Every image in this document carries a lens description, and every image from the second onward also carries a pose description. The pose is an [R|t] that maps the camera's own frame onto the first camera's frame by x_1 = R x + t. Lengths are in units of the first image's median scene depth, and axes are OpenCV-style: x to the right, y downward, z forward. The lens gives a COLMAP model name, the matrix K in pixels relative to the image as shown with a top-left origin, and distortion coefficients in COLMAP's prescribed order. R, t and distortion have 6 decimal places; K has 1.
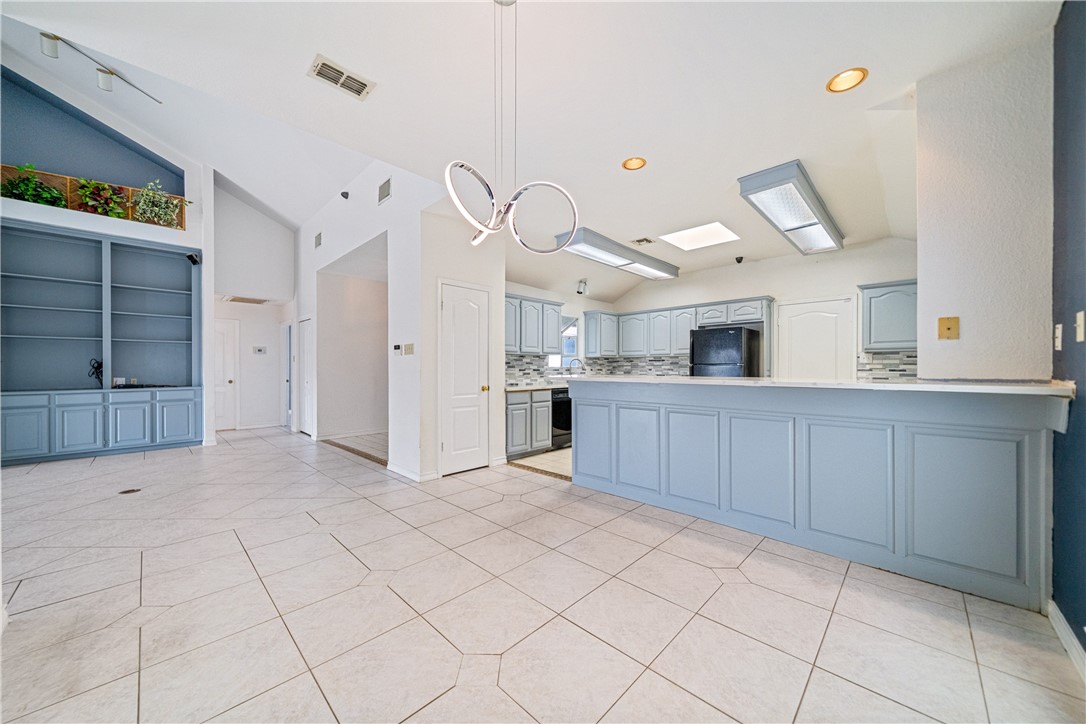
lens RADIAL K [[391.8, 0, 534.0], [0, 391.8, 367.7], [0, 0, 1]] dist [-0.002092, -0.000214]
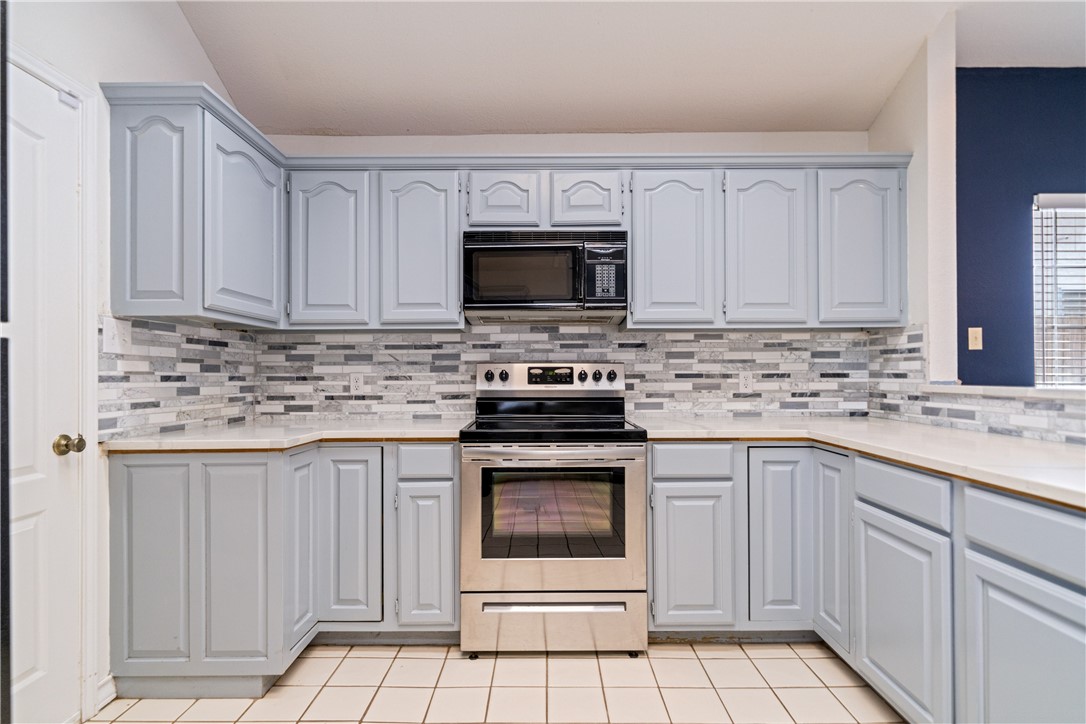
lens RADIAL K [[533.3, 0, 540.1], [0, 533.3, 371.0], [0, 0, 1]] dist [-0.002177, 0.000867]
pose [[-0.706961, 0.004375, 0.707239, 0.309107], [0.003832, 0.999990, -0.002355, 0.002271], [-0.707242, 0.001045, -0.706971, 0.911661]]
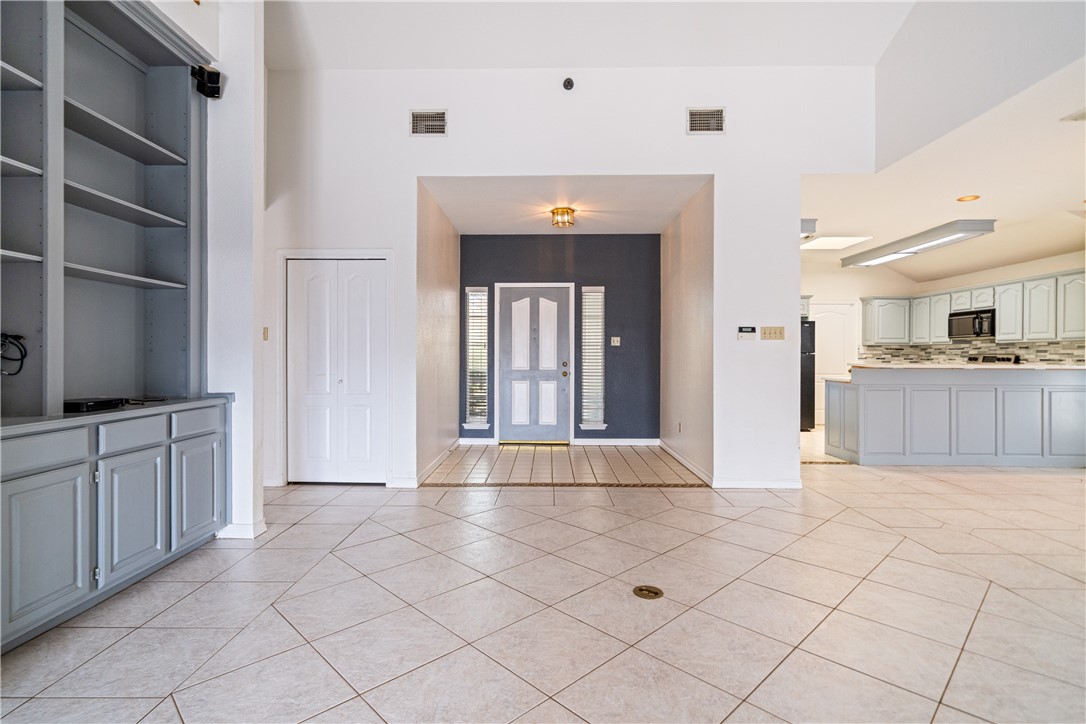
lens RADIAL K [[533.3, 0, 535.5], [0, 533.3, 357.4], [0, 0, 1]] dist [-0.002177, 0.000867]
pose [[0.723033, 0.002165, 0.690810, -1.063328], [-0.005862, 0.999978, 0.003002, 0.003166], [-0.690789, -0.006220, 0.723030, 0.391321]]
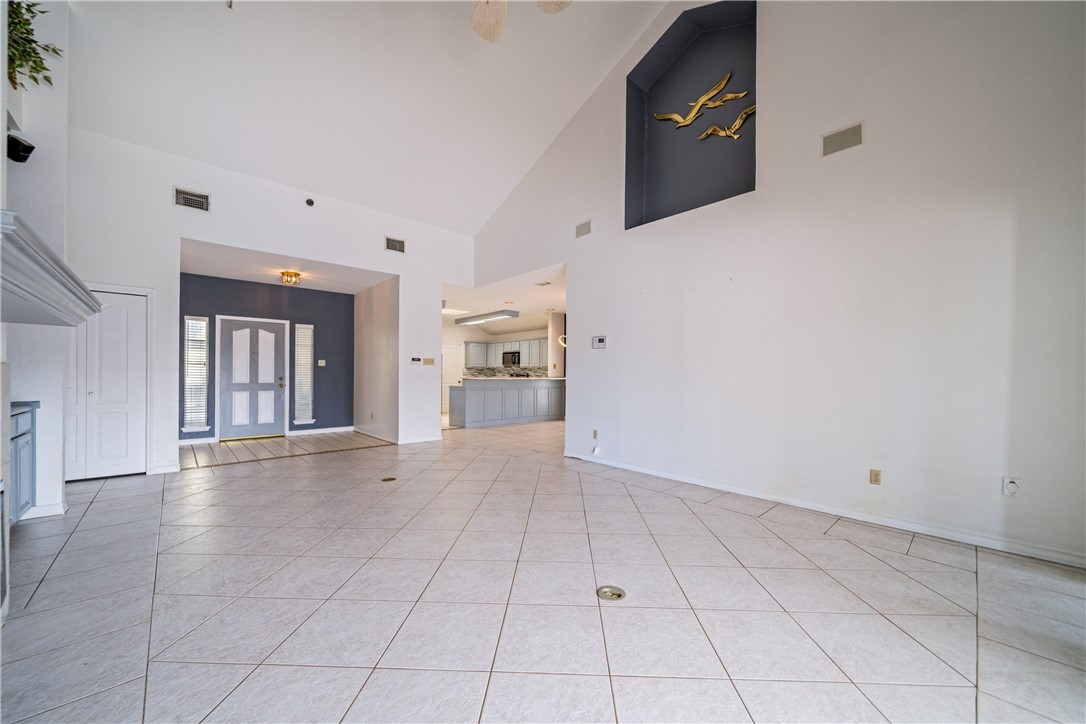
lens RADIAL K [[412.4, 0, 556.3], [0, 412.4, 374.4], [0, 0, 1]] dist [-0.001540, -0.000661]
pose [[0.026738, 0.003029, 0.999638, -1.462378], [-0.009391, 0.999952, -0.002779, 0.003958], [-0.999598, -0.009313, 0.026765, 0.315031]]
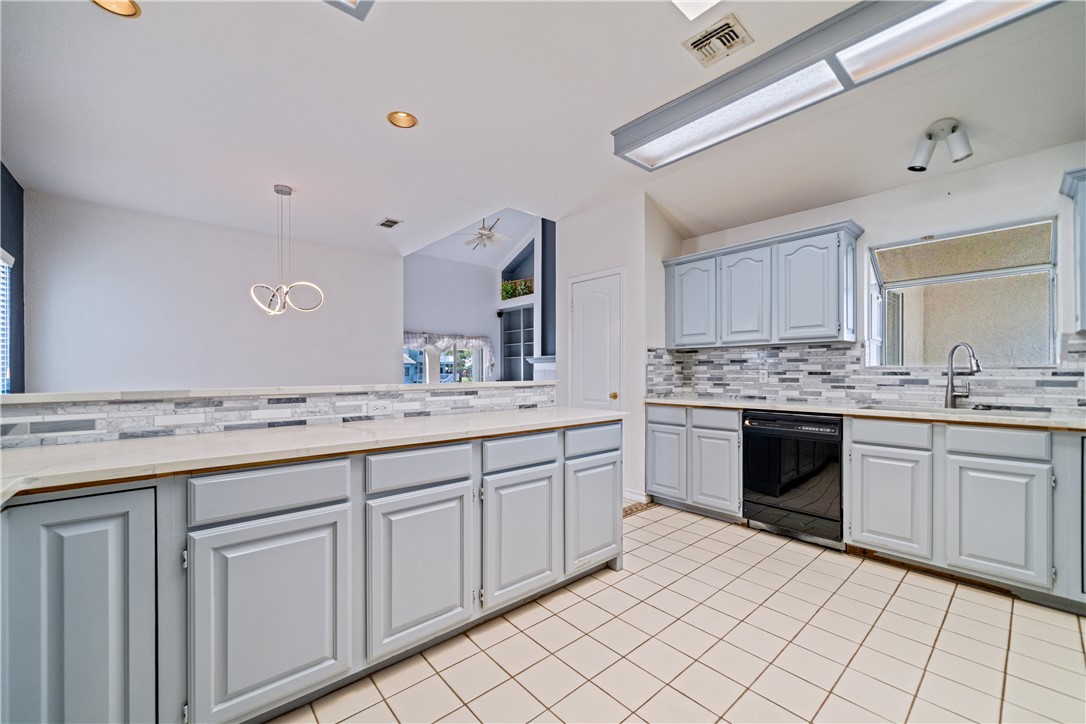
lens RADIAL K [[429.6, 0, 540.1], [0, 429.6, 371.0], [0, 0, 1]] dist [-0.000954, -0.001322]
pose [[-0.071608, 0.000864, -0.997432, 0.609108], [0.004882, 0.999988, 0.000516, 0.001299], [0.997421, -0.004833, -0.071612, 0.731156]]
